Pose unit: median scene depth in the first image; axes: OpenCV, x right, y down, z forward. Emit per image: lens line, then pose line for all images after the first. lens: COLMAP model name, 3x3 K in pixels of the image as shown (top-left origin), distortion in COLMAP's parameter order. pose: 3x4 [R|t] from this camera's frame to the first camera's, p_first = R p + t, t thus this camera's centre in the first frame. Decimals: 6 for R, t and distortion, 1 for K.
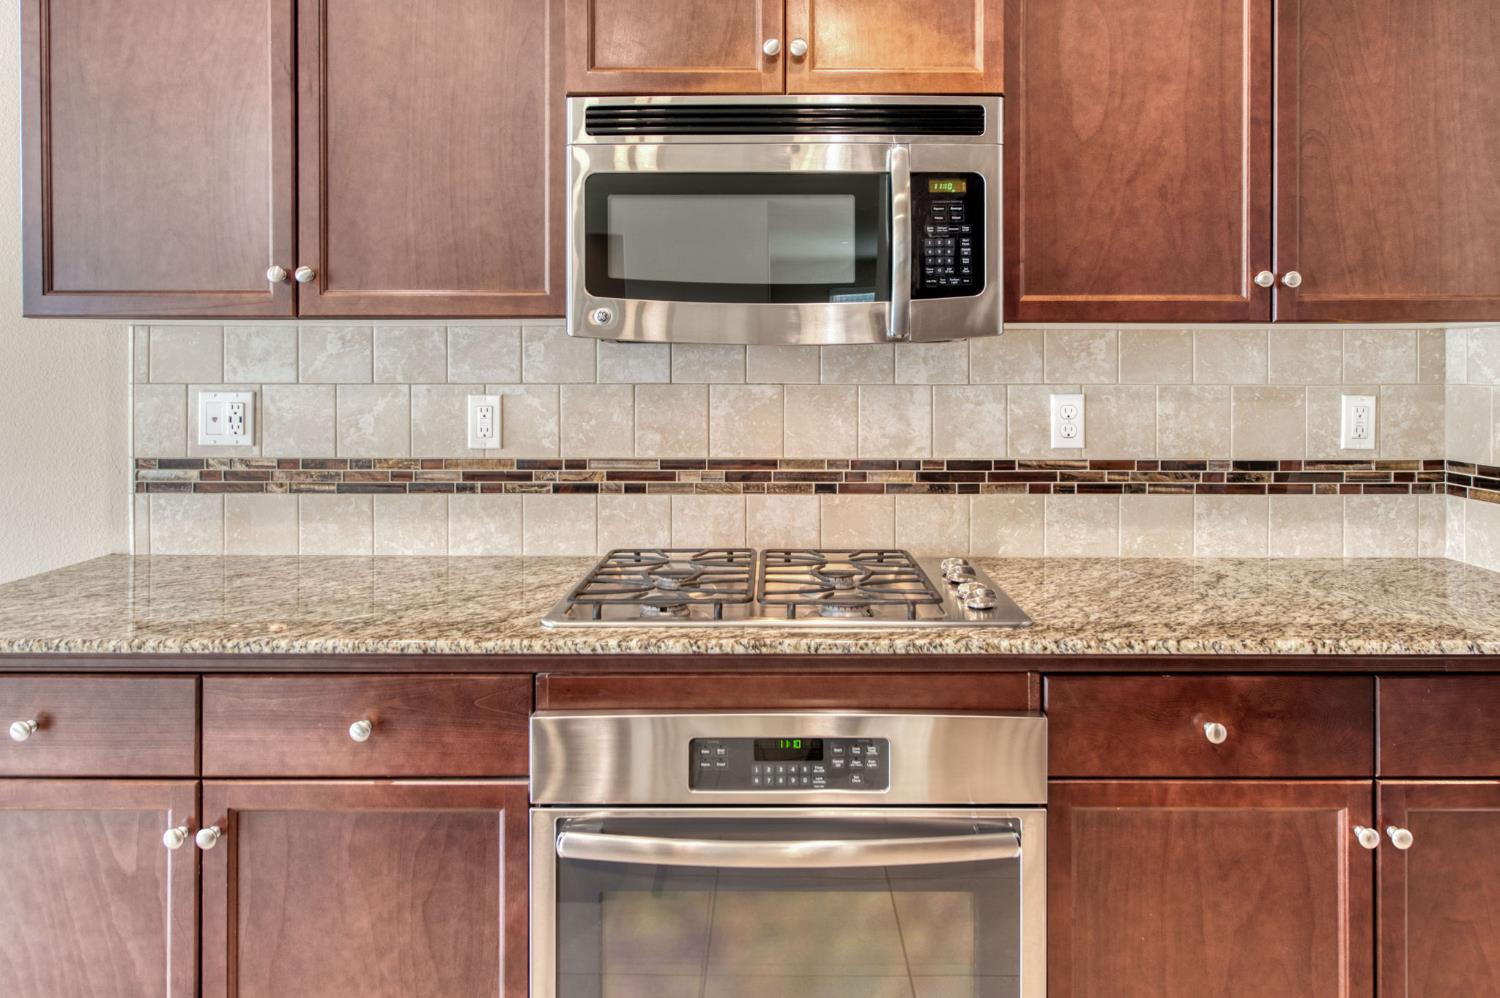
lens RADIAL K [[1036.8, 0, 764.0], [0, 1036.8, 367.2], [0, 0, 1]] dist [-0.001527, -0.000635]
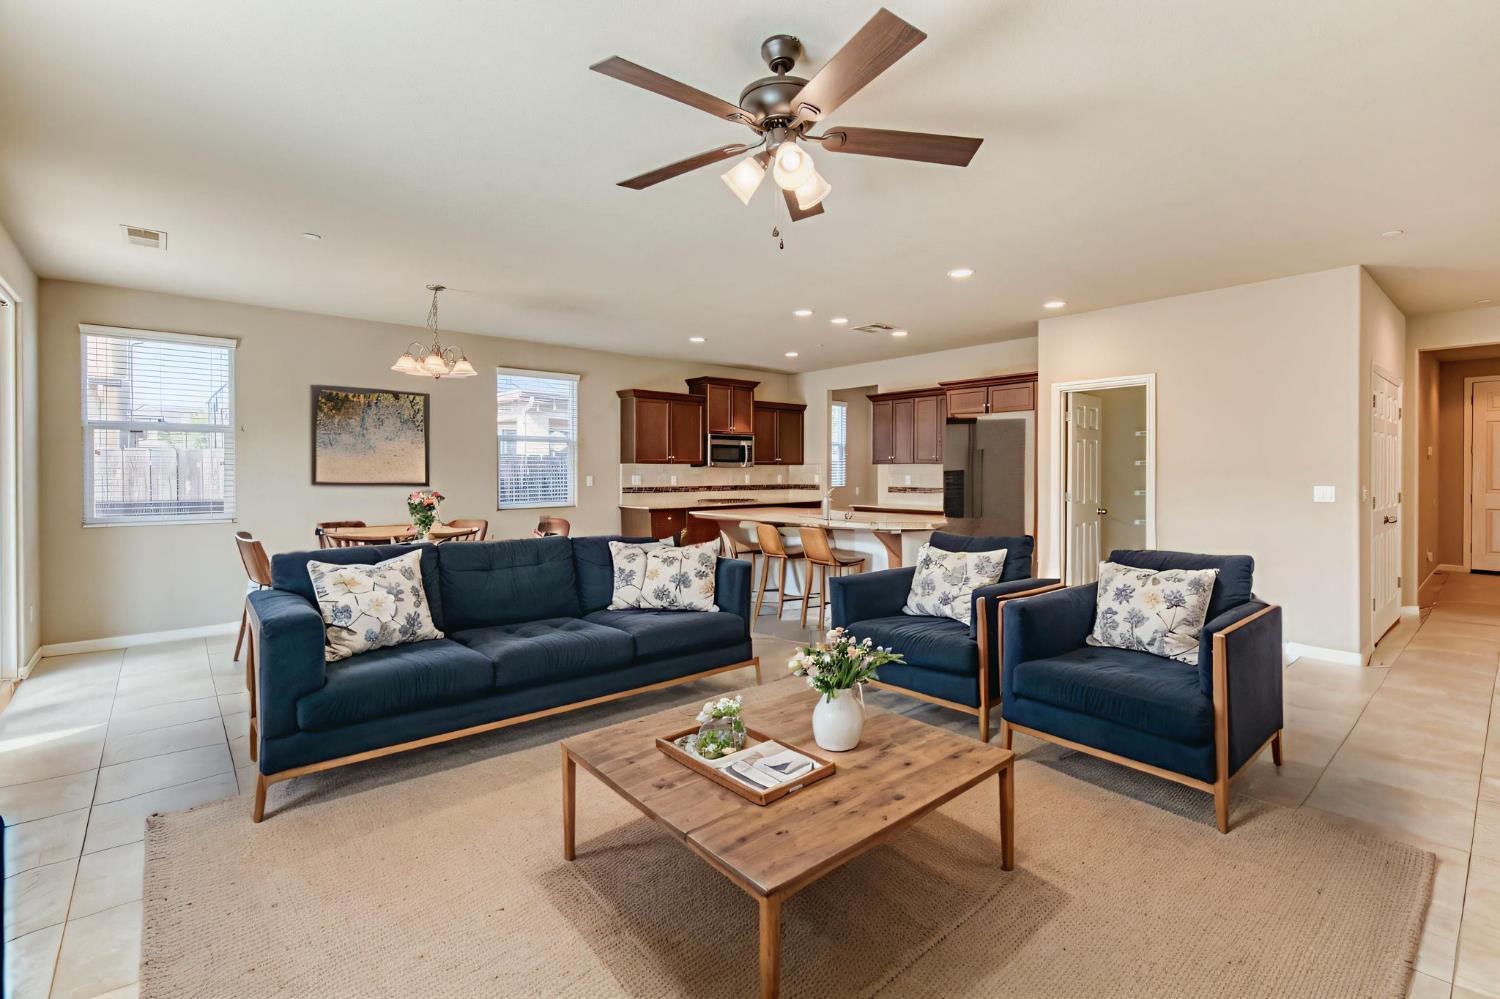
lens RADIAL K [[666.3, 0, 748.8], [0, 666.3, 484.3], [0, 0, 1]] dist [0.001453, 0.000279]
pose [[0.758802, -0.014157, 0.651167, -2.465095], [-0.000142, 0.999760, 0.021901, -0.008947], [-0.651321, -0.016711, 0.758618, -2.220543]]
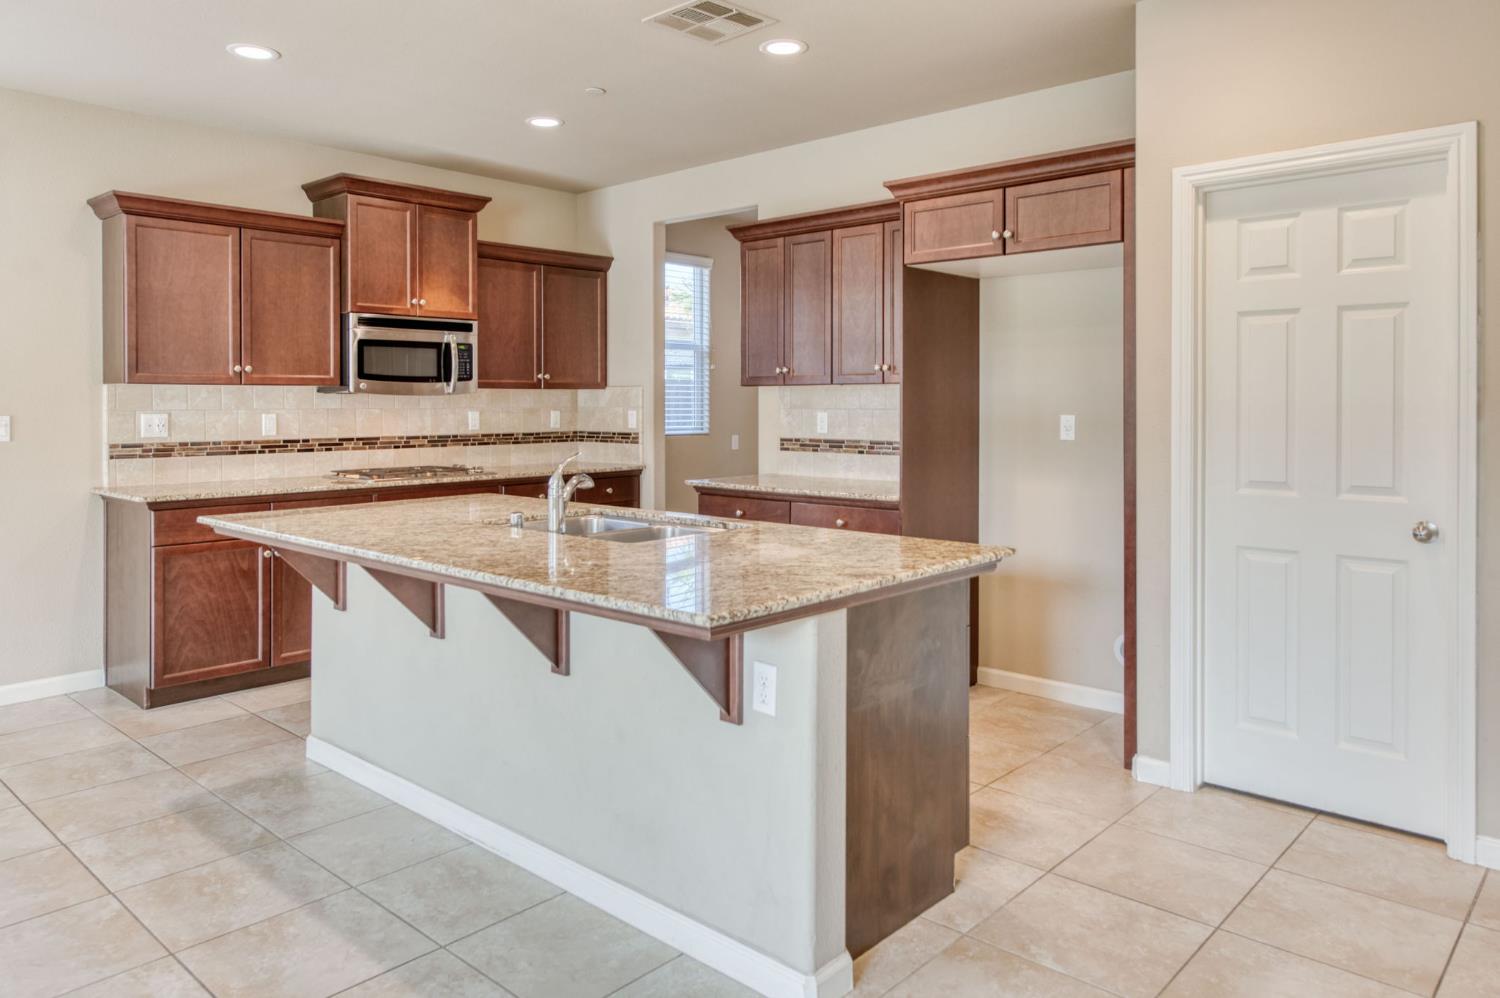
lens RADIAL K [[1023.4, 0, 748.6], [0, 1023.4, 405.4], [0, 0, 1]] dist [0.005761, -0.000070]
pose [[0.675284, -0.005051, 0.737541, -1.312664], [0.000299, 0.999978, 0.006575, -0.009855], [-0.737558, -0.004220, 0.675271, -1.517270]]
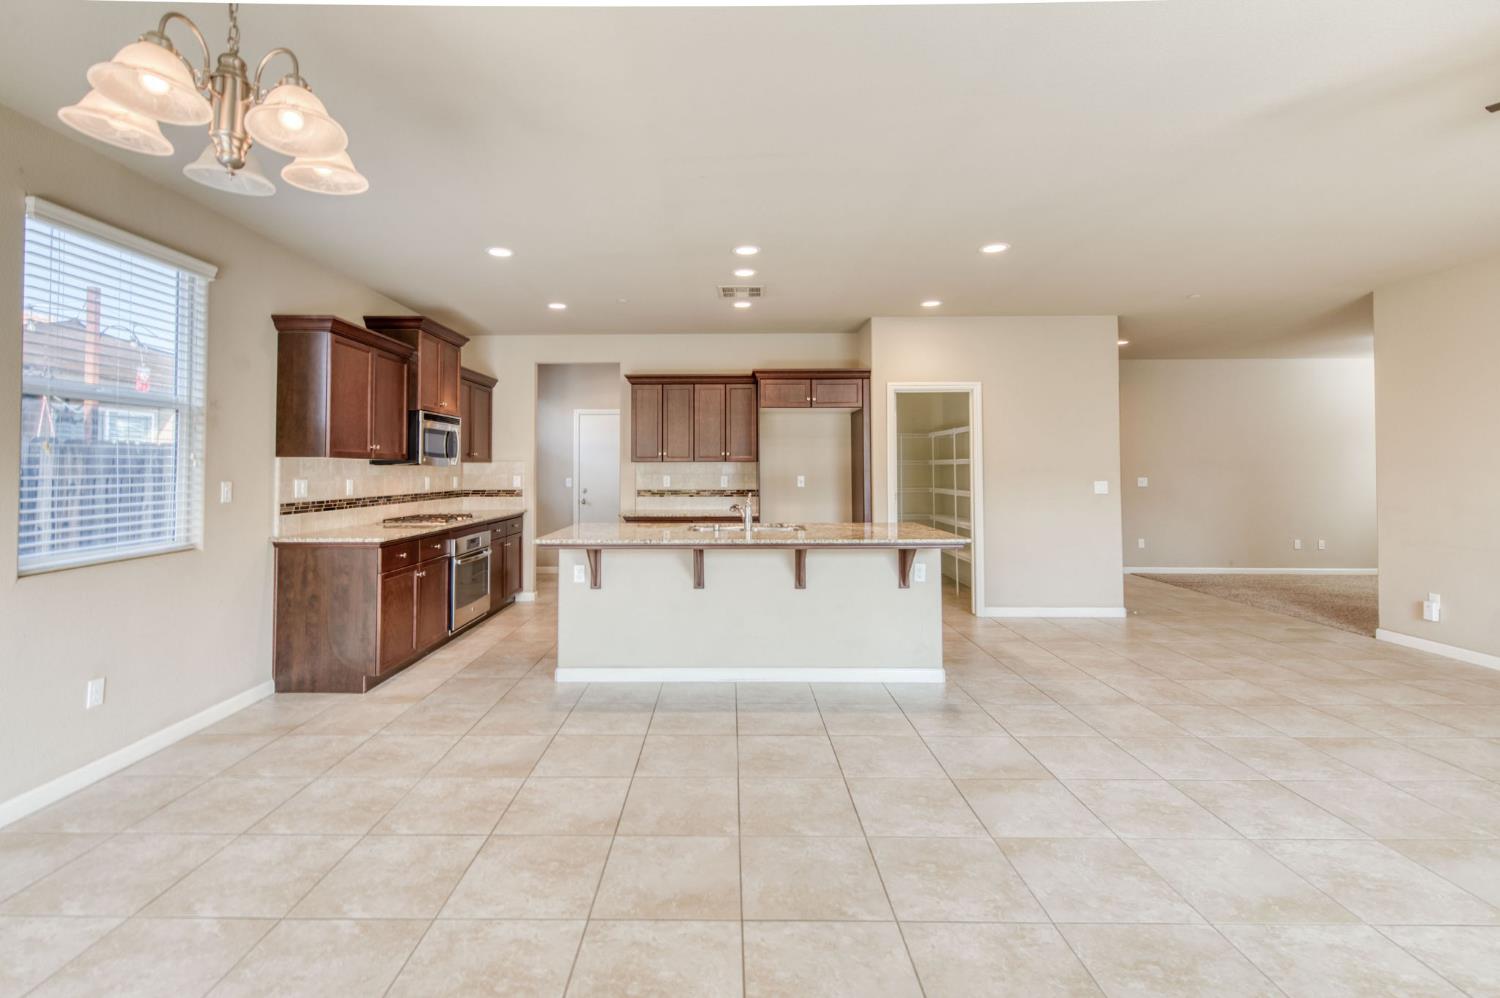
lens RADIAL K [[666.3, 0, 726.1], [0, 666.3, 450.7], [0, 0, 1]] dist [0.001453, 0.000279]
pose [[0.010260, 0.026541, 0.999595, -2.470295], [-0.000188, 0.999648, -0.026541, -0.010780], [-0.999947, 0.000085, 0.010261, -0.265917]]
